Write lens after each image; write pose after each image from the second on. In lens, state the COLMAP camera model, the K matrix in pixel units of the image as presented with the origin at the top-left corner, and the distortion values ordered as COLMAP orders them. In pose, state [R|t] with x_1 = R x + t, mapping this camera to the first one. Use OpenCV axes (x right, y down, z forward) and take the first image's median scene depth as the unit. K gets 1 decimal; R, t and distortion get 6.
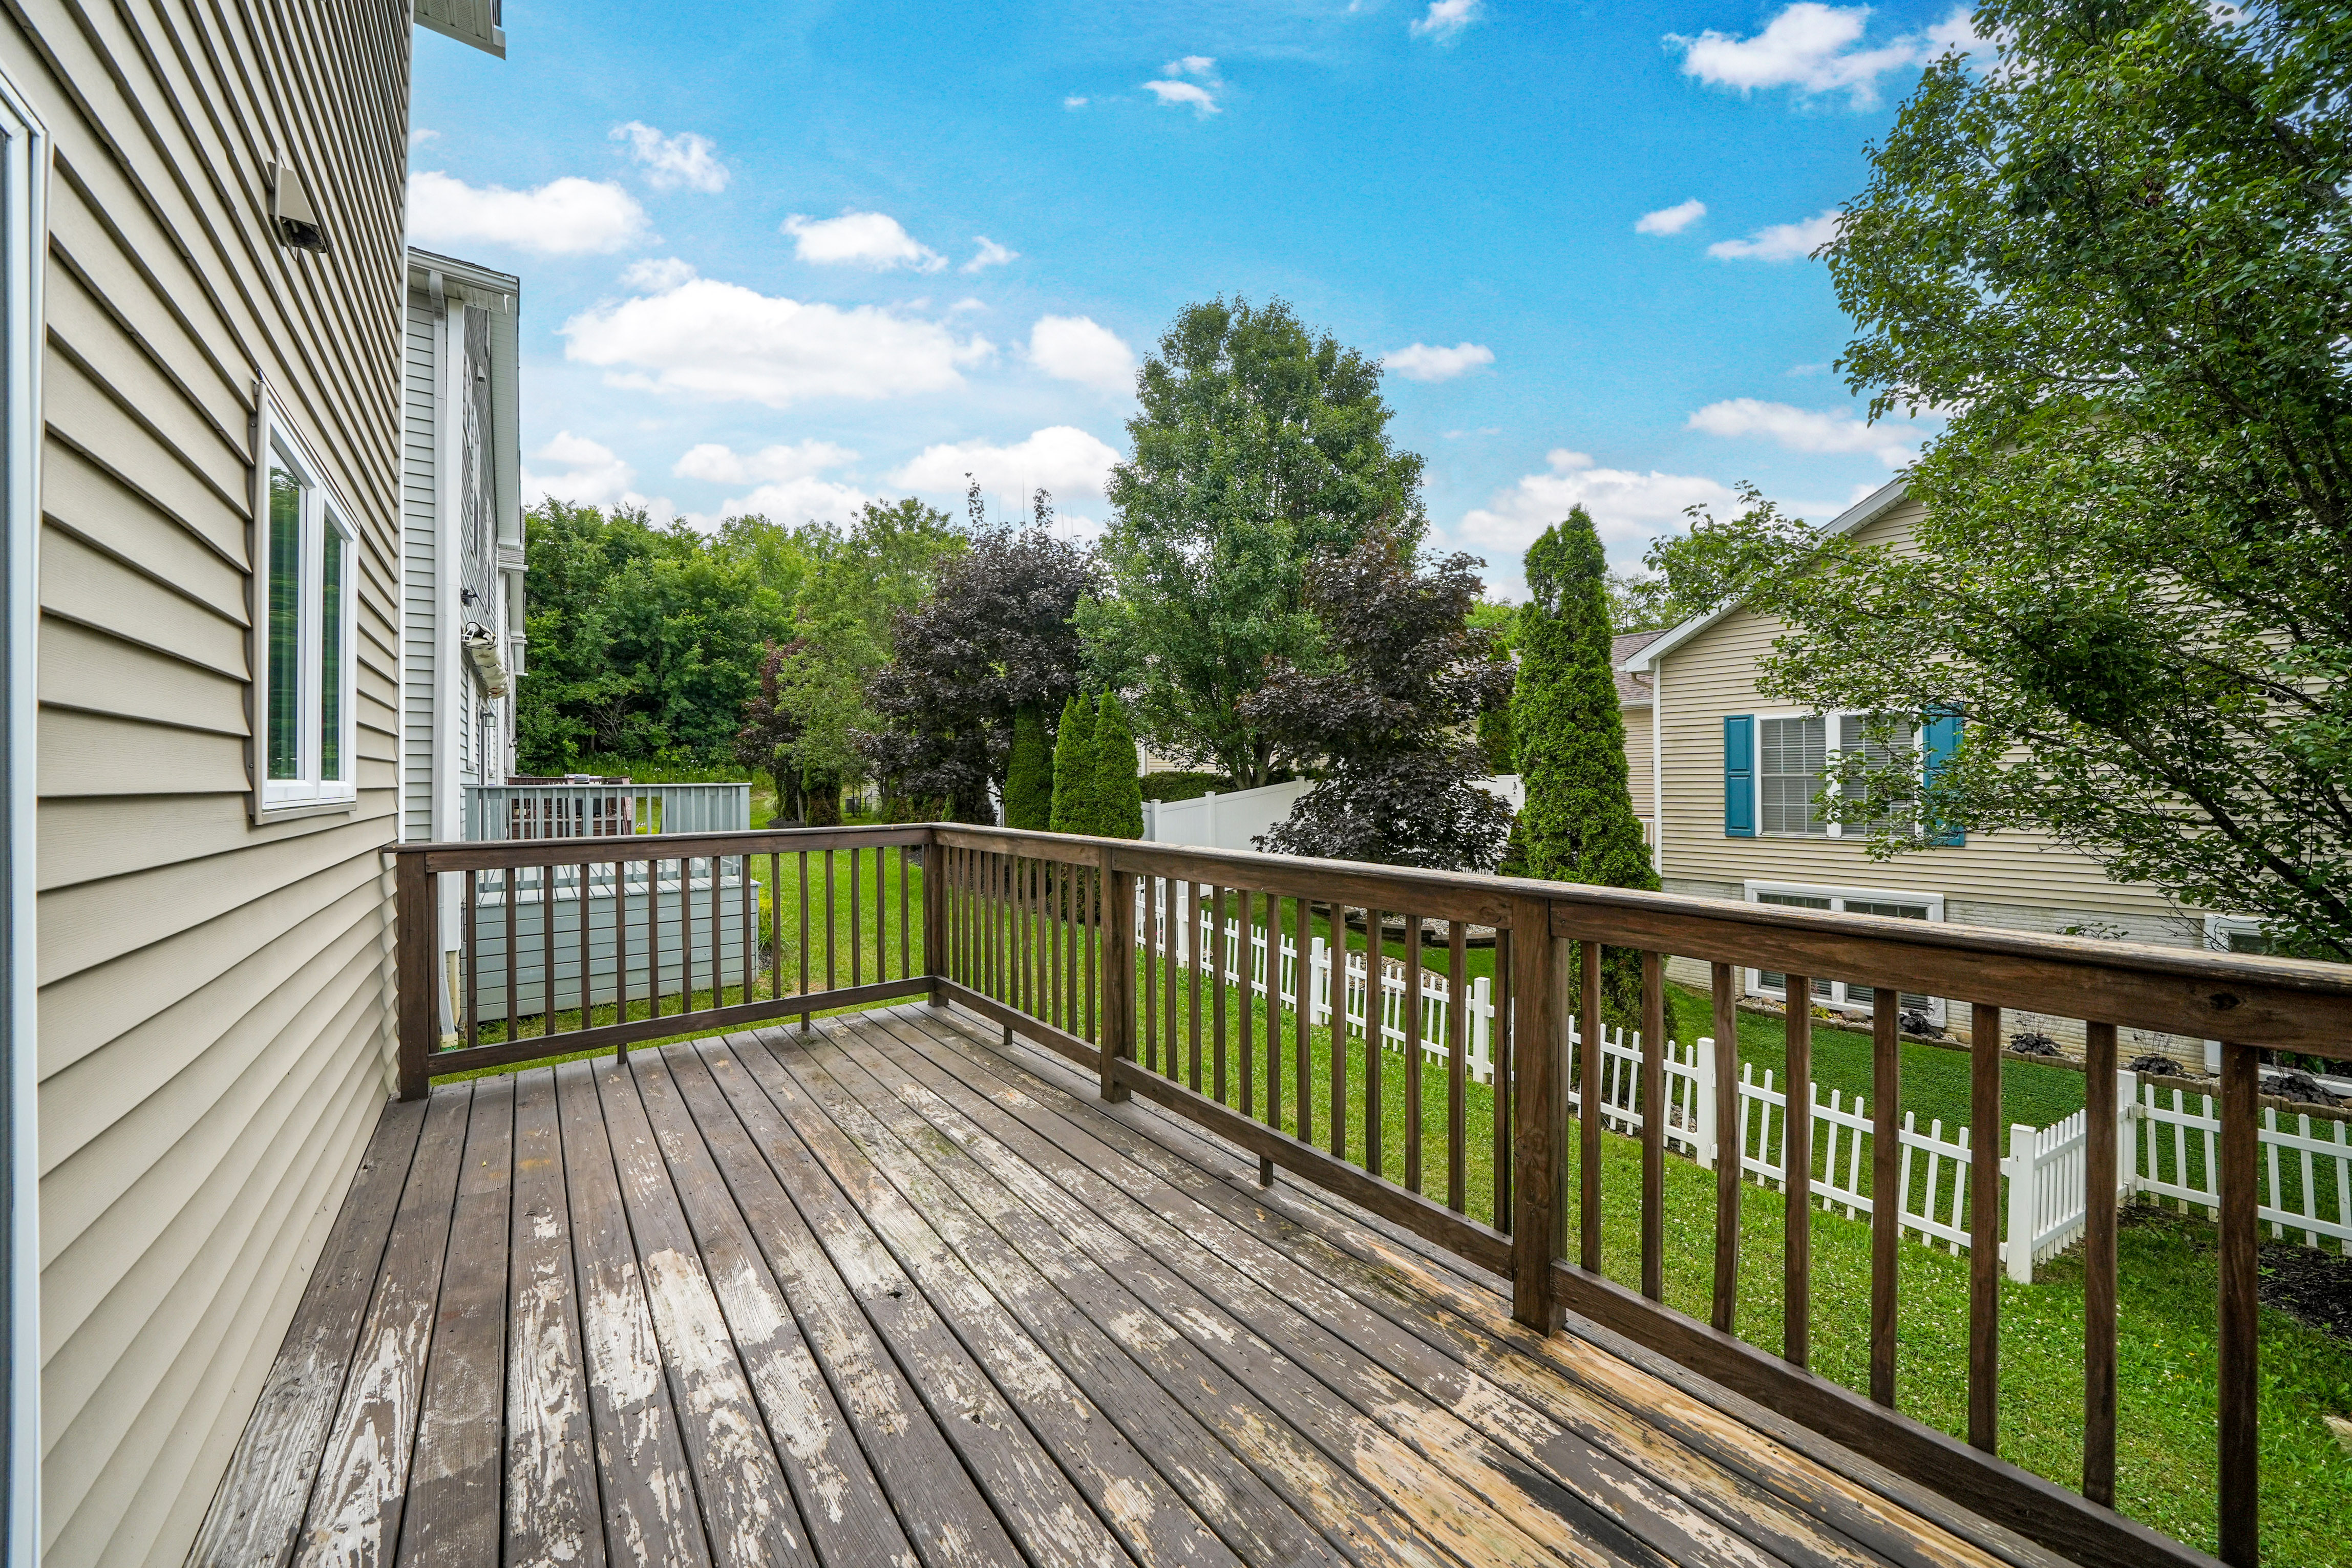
lens RADIAL K [[822.3, 0, 1168.2], [0, 822.3, 782.2], [0, 0, 1]] dist [-0.001727, -0.000060]
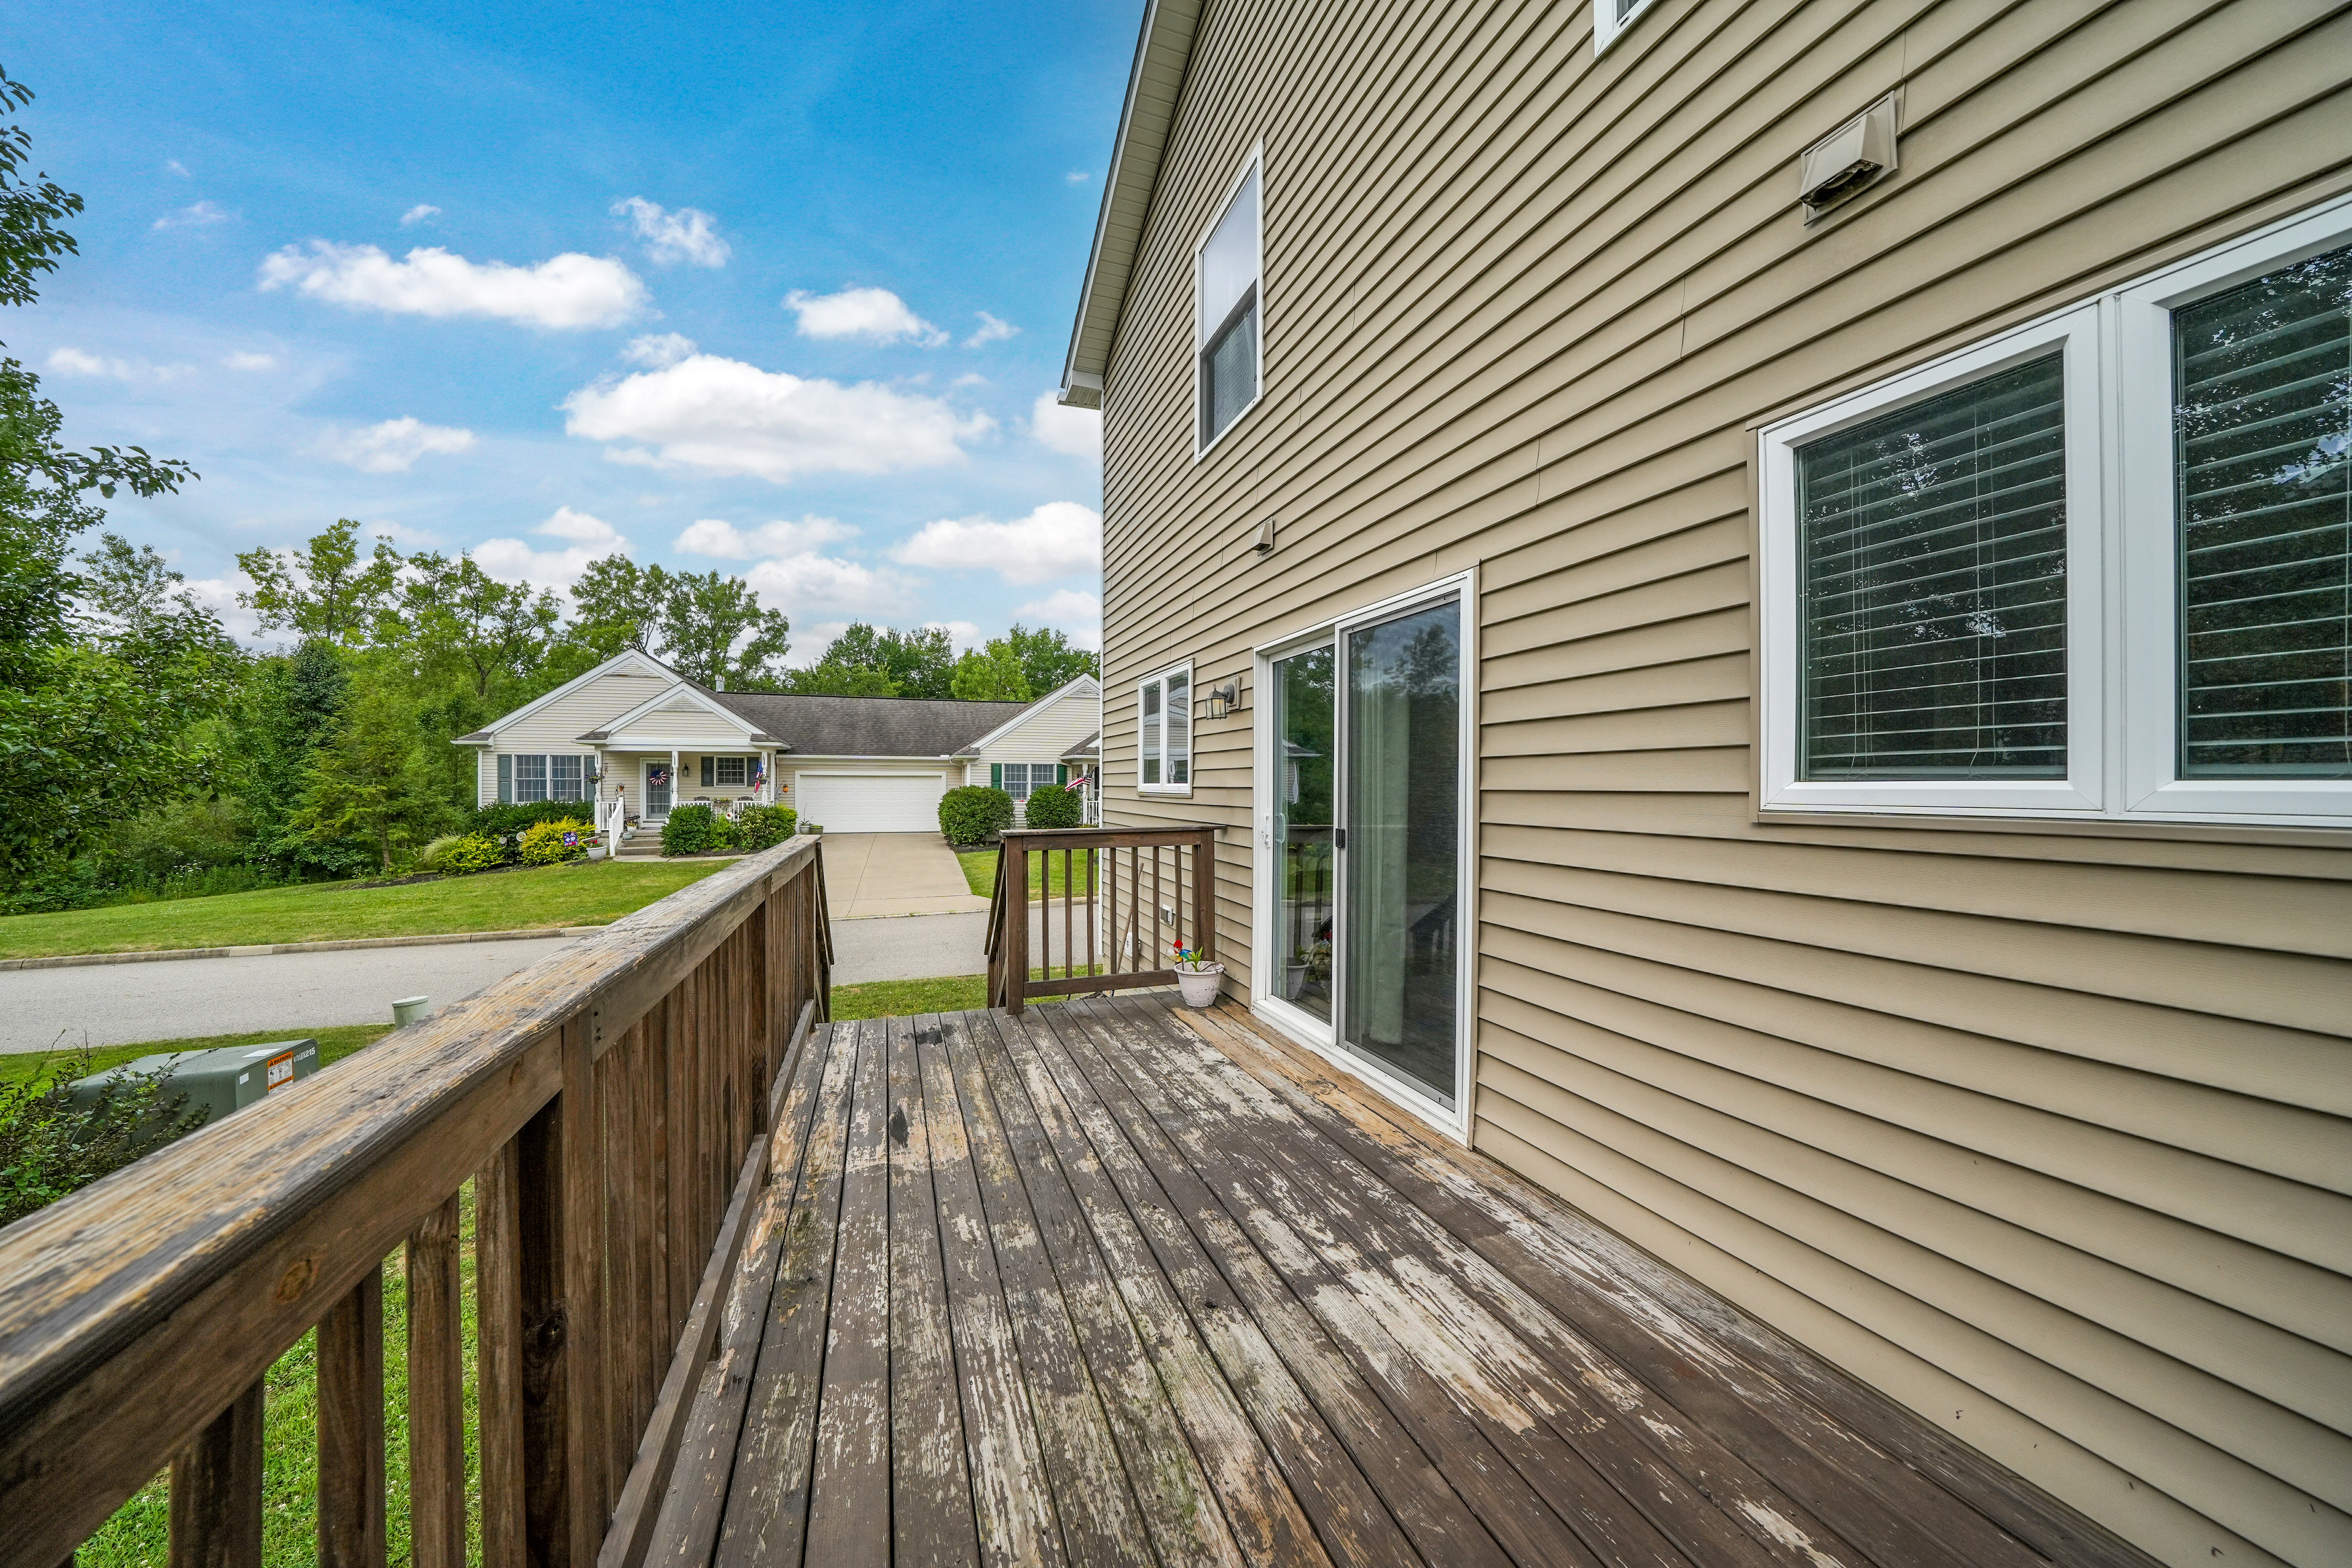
lens RADIAL K [[822.3, 0, 1179.4], [0, 822.3, 786.1], [0, 0, 1]] dist [-0.001727, -0.000060]
pose [[-0.946444, 0.008916, 0.322744, -0.691381], [0.009968, 0.999949, 0.001607, 0.004045], [-0.322713, 0.004738, -0.946485, 2.164765]]
